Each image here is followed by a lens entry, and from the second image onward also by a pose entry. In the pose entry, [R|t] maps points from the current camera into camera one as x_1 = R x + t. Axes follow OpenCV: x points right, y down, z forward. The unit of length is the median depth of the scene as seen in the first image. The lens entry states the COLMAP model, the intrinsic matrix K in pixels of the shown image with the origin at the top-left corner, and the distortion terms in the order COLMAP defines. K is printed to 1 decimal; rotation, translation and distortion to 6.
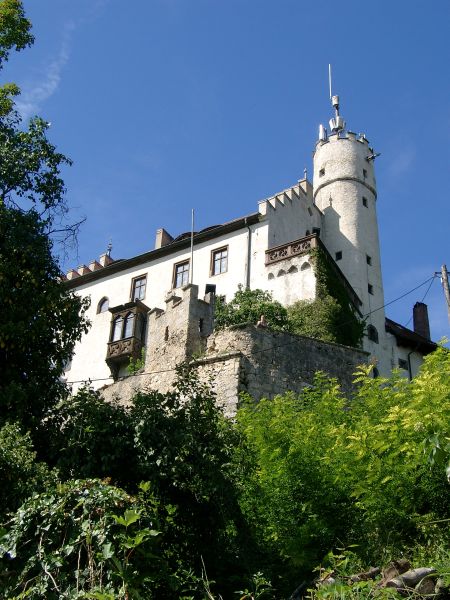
lens RADIAL K [[880.7, 0, 225.0], [0, 880.7, 300.0], [0, 0, 1]] dist [0.017328, -0.641851]
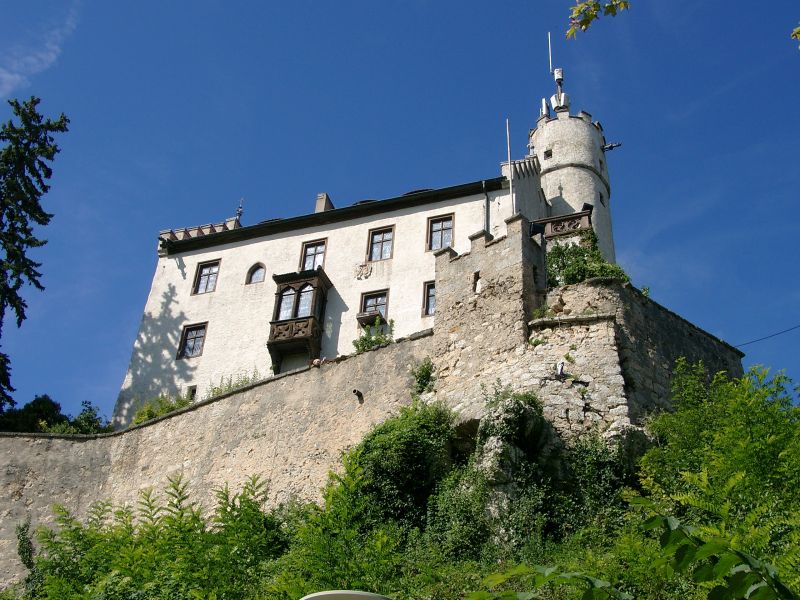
lens RADIAL K [[1019.1, 0, 400.0], [0, 1019.1, 300.0], [0, 0, 1]] dist [0.027436, -0.027142]
pose [[0.967593, 0.151500, 0.202017, -0.199609], [-0.133906, 0.986120, -0.098162, 0.097595], [-0.214085, 0.067929, 0.974450, 0.186581]]
